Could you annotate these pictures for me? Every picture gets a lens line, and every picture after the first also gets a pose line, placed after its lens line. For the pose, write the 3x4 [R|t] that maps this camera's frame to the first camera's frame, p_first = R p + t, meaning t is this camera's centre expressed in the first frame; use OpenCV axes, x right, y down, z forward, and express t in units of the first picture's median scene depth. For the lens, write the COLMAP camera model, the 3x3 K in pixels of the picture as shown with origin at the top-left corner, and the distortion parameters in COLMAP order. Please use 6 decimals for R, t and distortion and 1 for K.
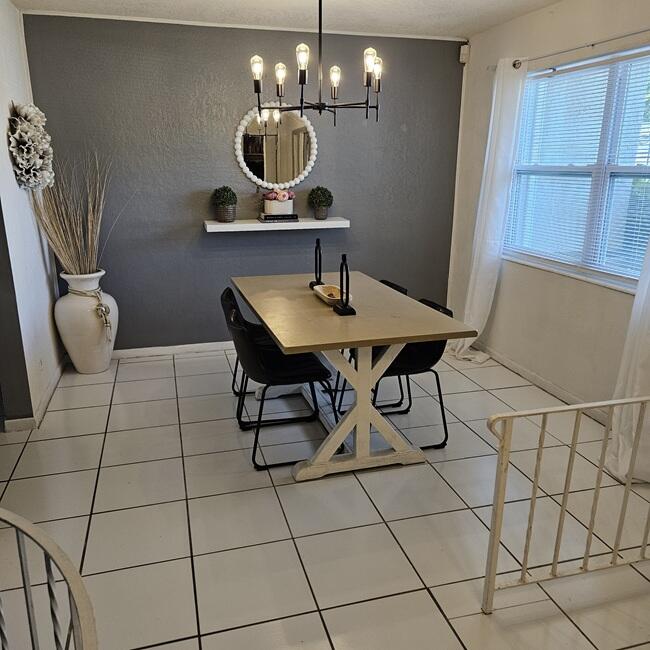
lens RADIAL K [[576.6, 0, 323.2], [0, 576.6, 324.3], [0, 0, 1]] dist [0.070872, -0.061733]
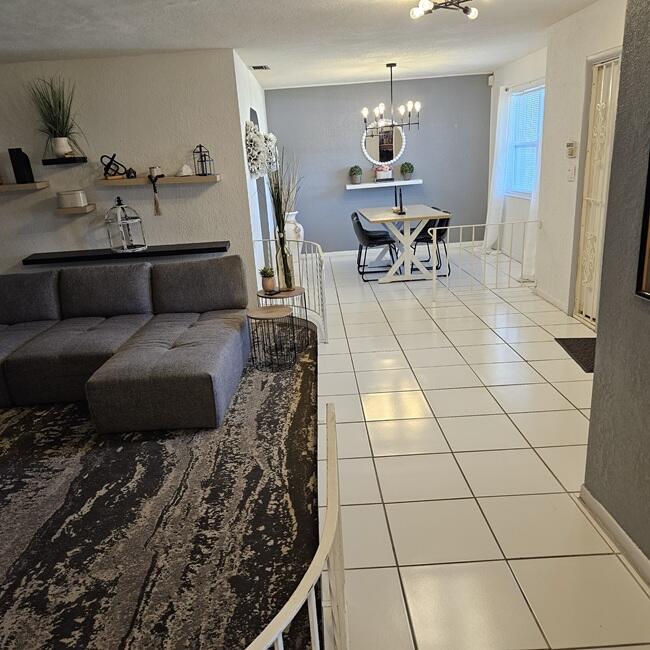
lens RADIAL K [[576.6, 0, 322.2], [0, 576.6, 337.1], [0, 0, 1]] dist [0.070872, -0.061733]
pose [[0.966720, 0.013722, -0.255467, 0.232529], [-0.003587, 0.999189, 0.040096, 0.267997], [0.255810, -0.037846, 0.965986, -0.958494]]
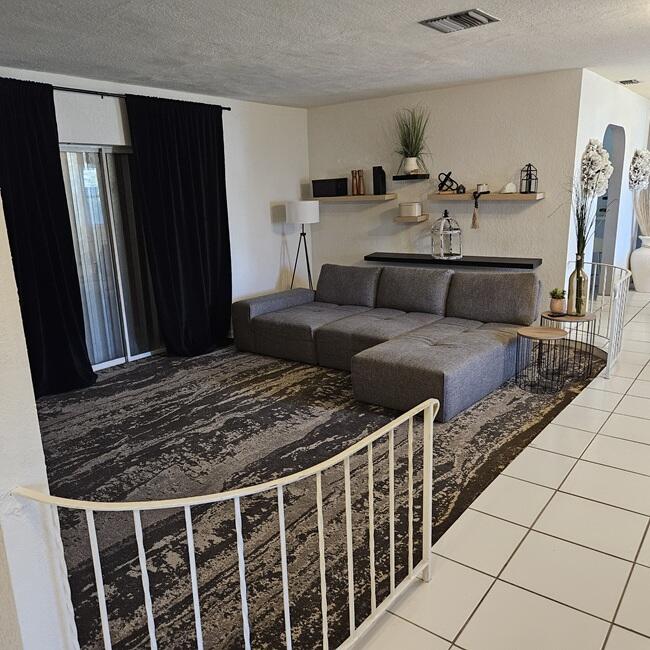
lens RADIAL K [[576.6, 0, 316.9], [0, 576.6, 338.3], [0, 0, 1]] dist [0.070872, -0.061733]
pose [[0.599708, 0.181838, -0.779285, 0.450408], [-0.184784, 0.978989, 0.086234, 0.259461], [0.778592, 0.092284, 0.620708, -0.932888]]
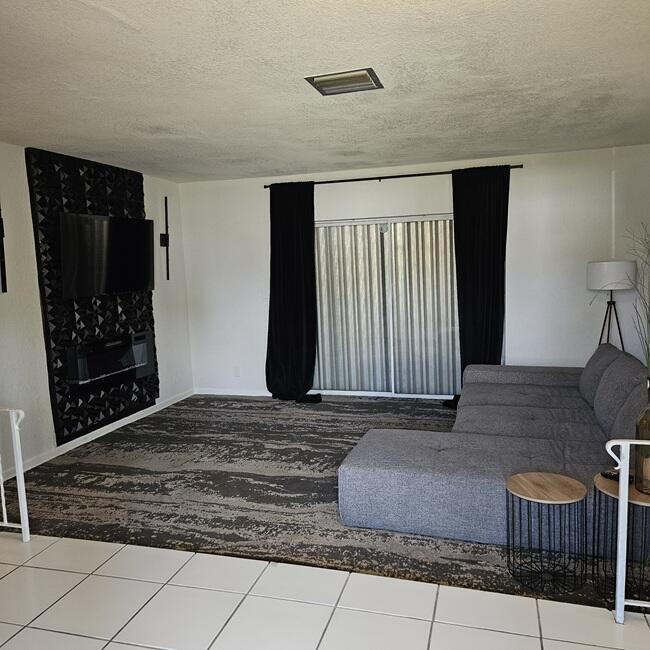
lens RADIAL K [[576.6, 0, 322.6], [0, 576.6, 336.5], [0, 0, 1]] dist [0.070872, -0.061733]
pose [[-0.530181, 0.125488, -0.838547, 0.528425], [-0.197061, 0.943669, 0.265813, -0.020334], [0.824667, 0.306174, -0.475586, 0.102696]]
